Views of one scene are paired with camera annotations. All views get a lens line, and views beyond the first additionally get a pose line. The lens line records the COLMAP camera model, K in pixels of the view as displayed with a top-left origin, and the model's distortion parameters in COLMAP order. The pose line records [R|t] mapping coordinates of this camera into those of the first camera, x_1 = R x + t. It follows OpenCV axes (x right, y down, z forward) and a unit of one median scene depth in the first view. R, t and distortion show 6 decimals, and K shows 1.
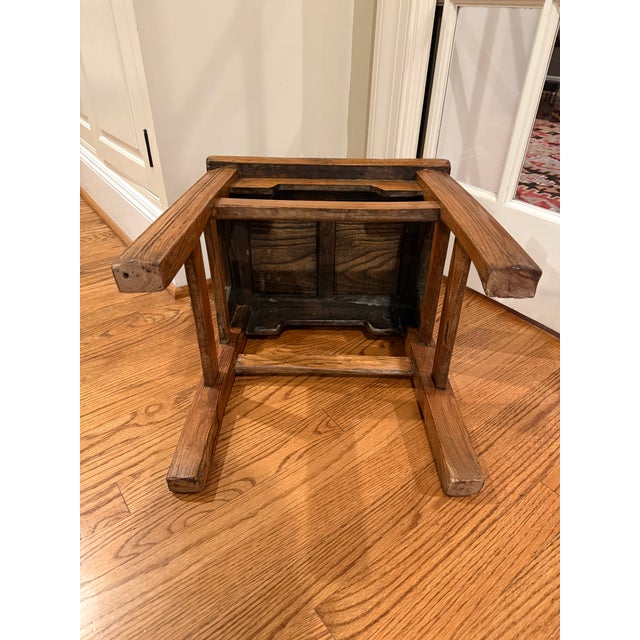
lens RADIAL K [[468.8, 0, 323.3], [0, 468.8, 327.7], [0, 0, 1]] dist [0.002256, -0.022571]
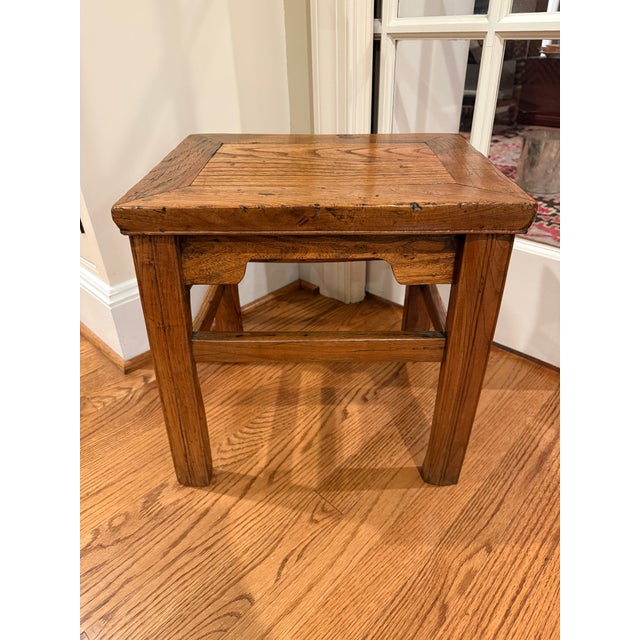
lens RADIAL K [[468.8, 0, 324.5], [0, 468.8, 323.1], [0, 0, 1]] dist [0.002256, -0.022571]
pose [[0.986047, -0.122370, 0.112855, -0.039974], [0.127269, 0.991169, -0.037245, -0.092499], [-0.107300, 0.051088, 0.992913, 0.086396]]
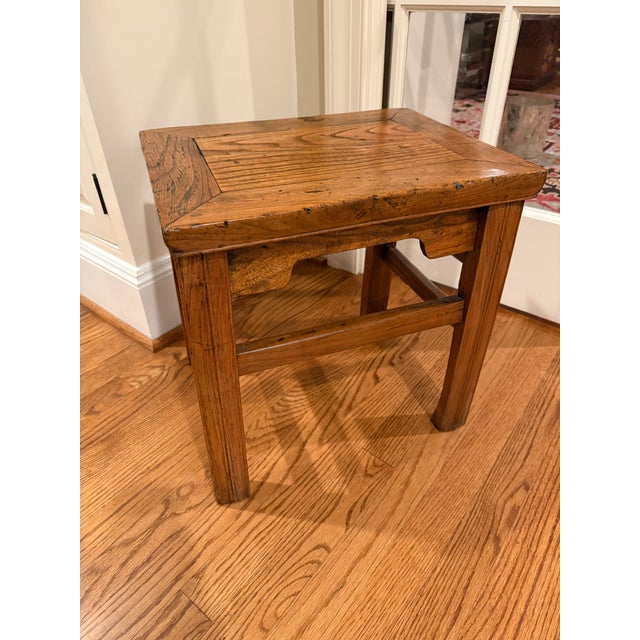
lens RADIAL K [[468.8, 0, 324.6], [0, 468.8, 326.9], [0, 0, 1]] dist [0.002256, -0.022571]
pose [[0.966332, -0.180355, 0.183506, -0.188990], [0.174306, 0.983486, 0.048711, -0.118265], [-0.189261, -0.015084, 0.981811, 0.062141]]
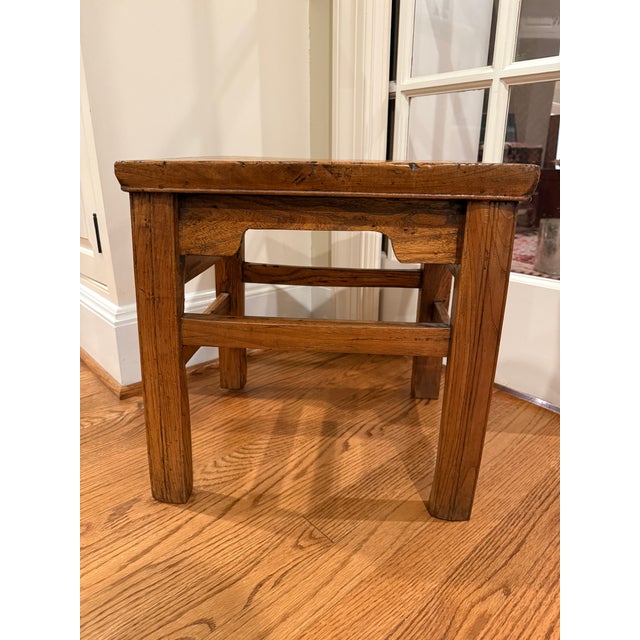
lens RADIAL K [[468.8, 0, 324.2], [0, 468.8, 322.2], [0, 0, 1]] dist [0.002256, -0.022571]
pose [[0.995504, -0.048510, 0.081357, -0.012968], [0.069060, 0.959563, -0.272893, 0.073978], [-0.064829, 0.277284, 0.958598, 0.147160]]
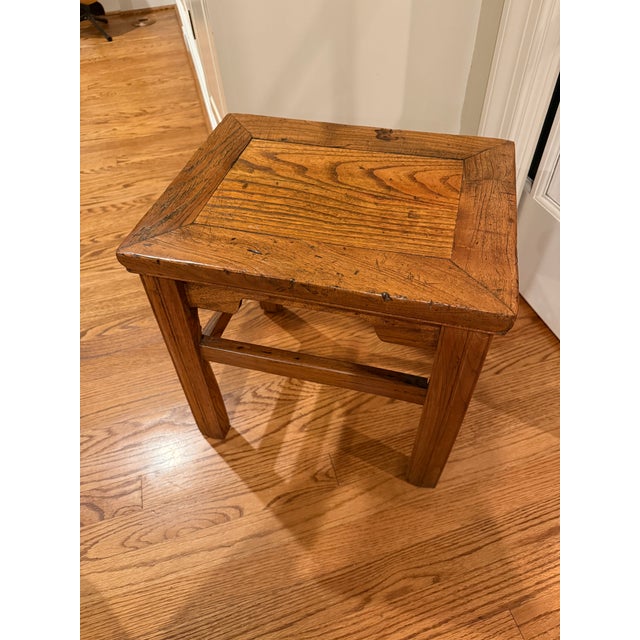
lens RADIAL K [[468.8, 0, 320.4], [0, 468.8, 326.4], [0, 0, 1]] dist [0.002256, -0.022571]
pose [[0.929611, 0.228413, -0.289223, 0.193712], [-0.152745, 0.952993, 0.261675, -0.326080], [0.335398, -0.199078, 0.920802, 0.081705]]
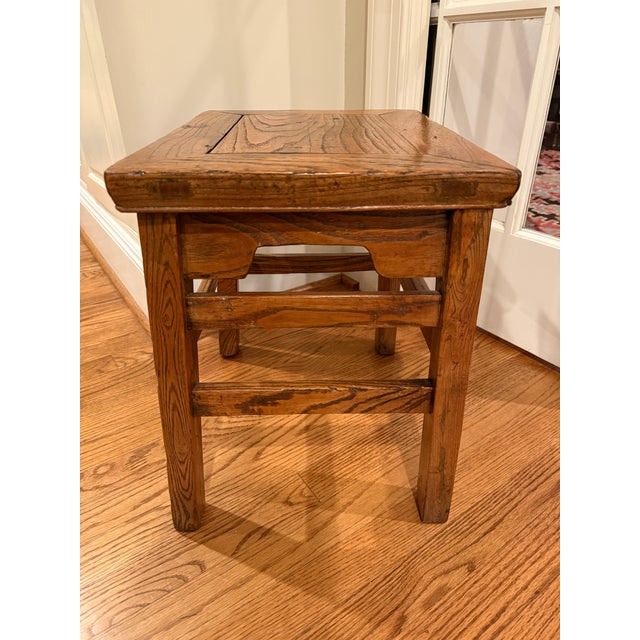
lens RADIAL K [[468.8, 0, 323.6], [0, 468.8, 324.7], [0, 0, 1]] dist [0.002256, -0.022571]
pose [[0.998429, -0.005158, -0.055799, 0.083931], [0.000438, 0.996442, -0.084280, -0.018702], [0.056035, 0.084123, 0.994879, 0.121999]]
